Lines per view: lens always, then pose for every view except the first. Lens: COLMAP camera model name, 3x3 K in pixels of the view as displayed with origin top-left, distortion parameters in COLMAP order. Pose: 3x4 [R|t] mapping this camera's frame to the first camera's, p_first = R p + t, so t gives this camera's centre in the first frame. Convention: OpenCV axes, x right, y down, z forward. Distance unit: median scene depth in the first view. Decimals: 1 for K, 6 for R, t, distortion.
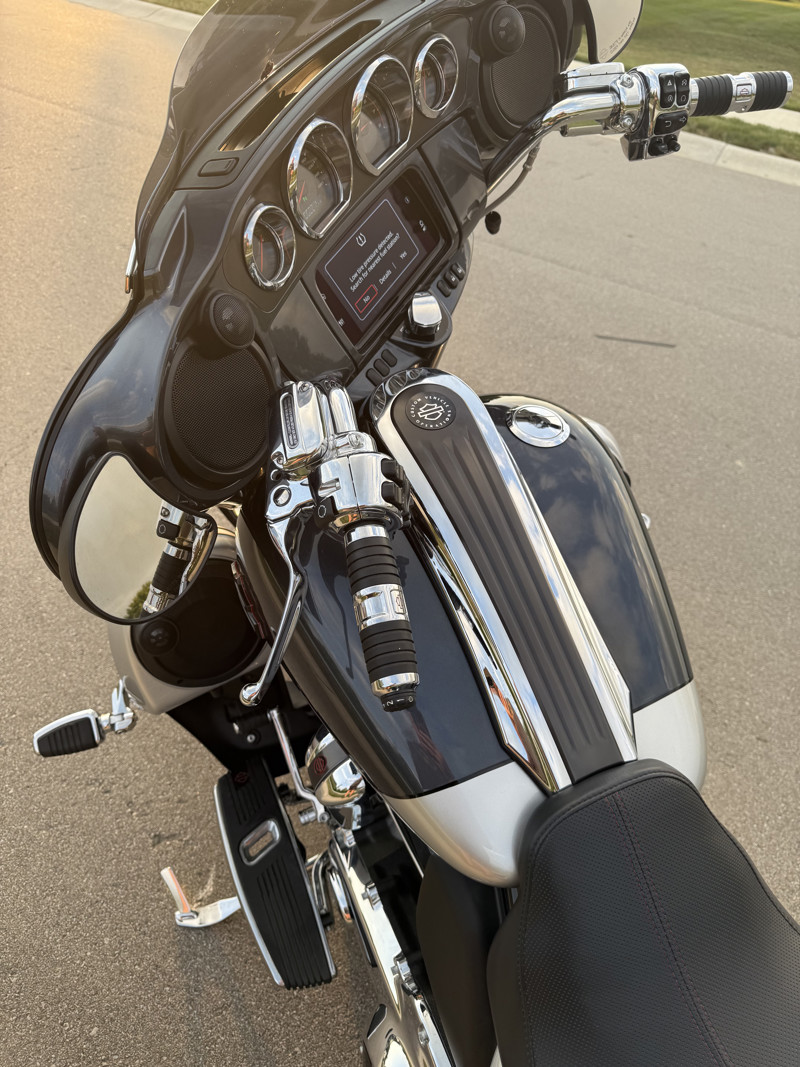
lens RADIAL K [[768.4, 0, 399.0], [0, 768.4, 533.2], [0, 0, 1]] dist [-0.001337, -0.008392]
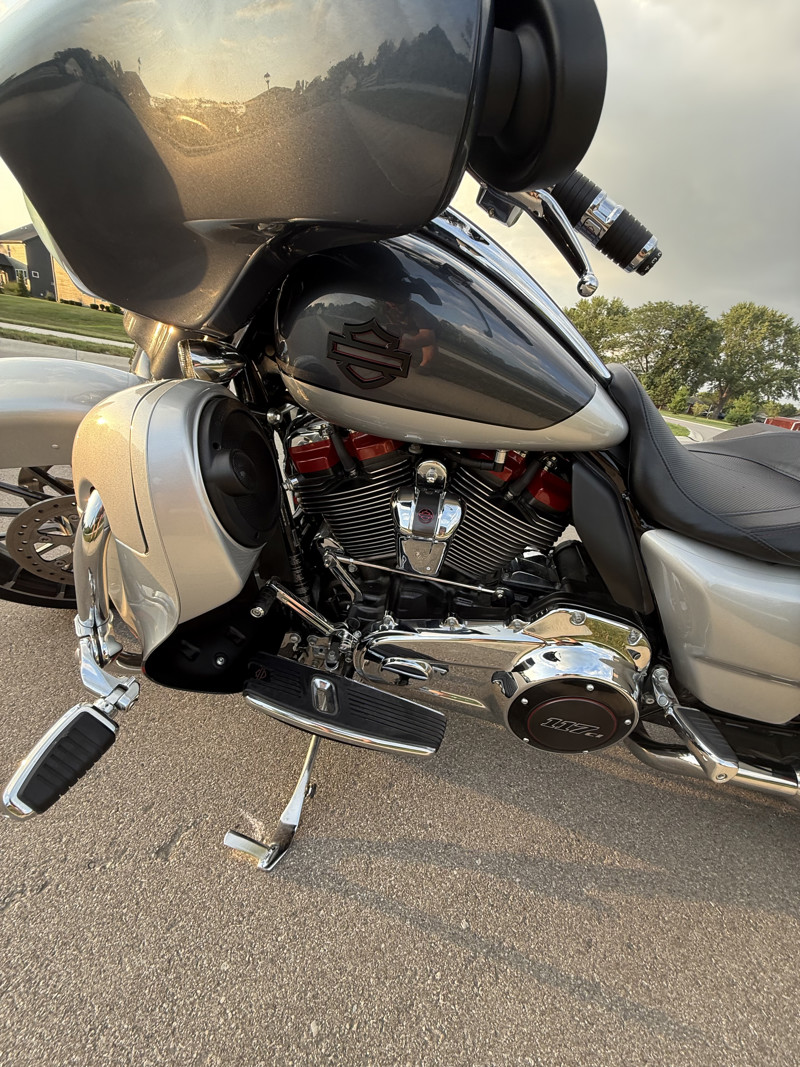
lens RADIAL K [[423.7, 0, 398.5], [0, 423.7, 532.5], [0, 0, 1]] dist [-0.003889, -0.000253]
pose [[0.486897, -0.358163, 0.796650, -0.487879], [0.451984, 0.883769, 0.121087, 0.170624], [-0.747424, 0.301116, 0.592188, 0.488249]]
